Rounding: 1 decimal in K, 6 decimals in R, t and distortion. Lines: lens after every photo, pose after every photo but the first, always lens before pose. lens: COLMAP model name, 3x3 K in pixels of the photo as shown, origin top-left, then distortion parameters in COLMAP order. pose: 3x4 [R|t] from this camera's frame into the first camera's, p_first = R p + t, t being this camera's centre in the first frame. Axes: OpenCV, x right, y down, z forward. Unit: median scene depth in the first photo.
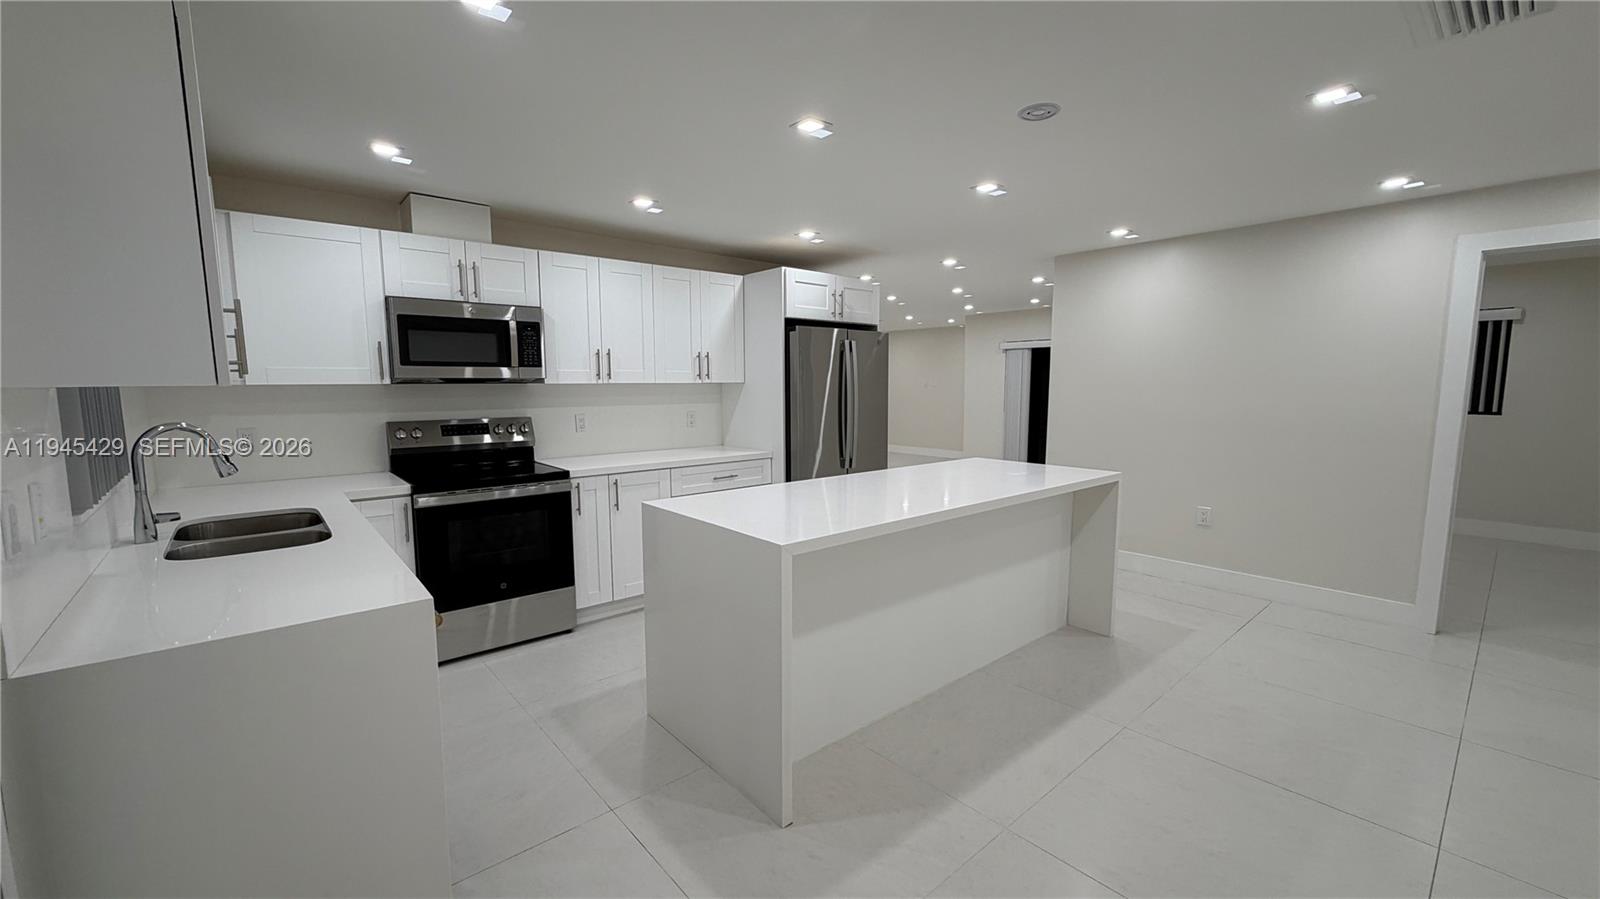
lens RADIAL K [[635.3, 0, 793.4], [0, 635.3, 455.9], [0, 0, 1]] dist [0.001526, 0.000105]
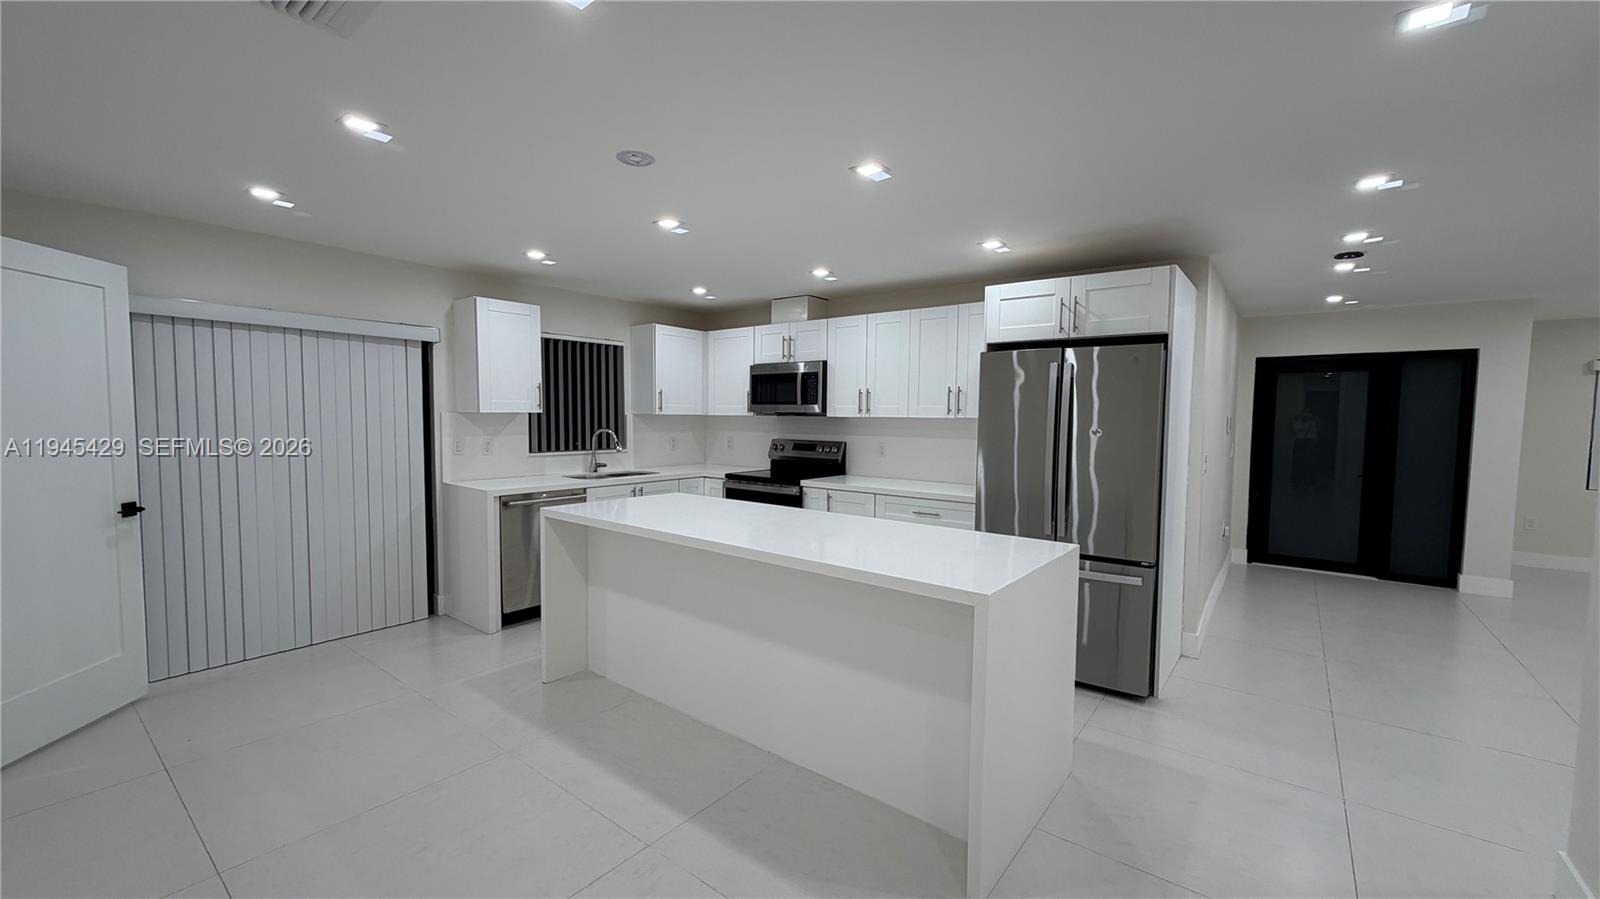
lens RADIAL K [[635.3, 0, 793.4], [0, 635.3, 455.9], [0, 0, 1]] dist [0.001526, 0.000105]
pose [[0.184875, 0.068413, -0.980378, 0.921181], [-0.124022, 0.991223, 0.045783, -0.084112], [0.974905, 0.113124, 0.191737, 0.683805]]
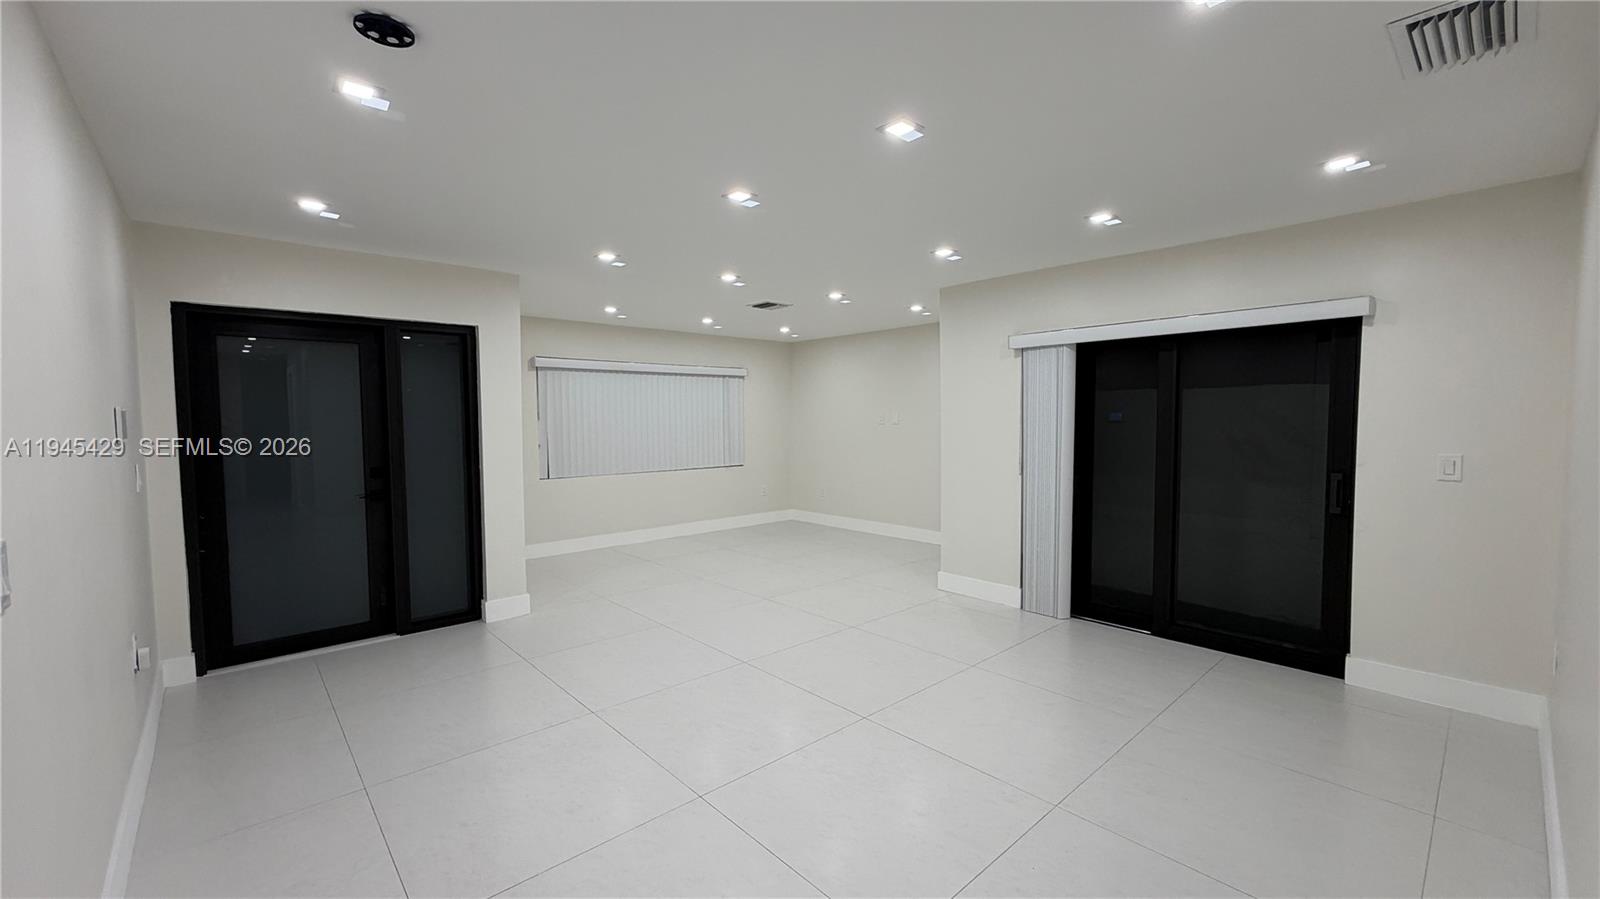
lens RADIAL K [[635.3, 0, 793.4], [0, 635.3, 455.9], [0, 0, 1]] dist [0.001526, 0.000105]
pose [[0.999835, -0.002870, 0.017933, 0.720528], [0.003819, 0.998580, -0.053130, -0.105926], [-0.017756, 0.053189, 0.998427, 0.888793]]
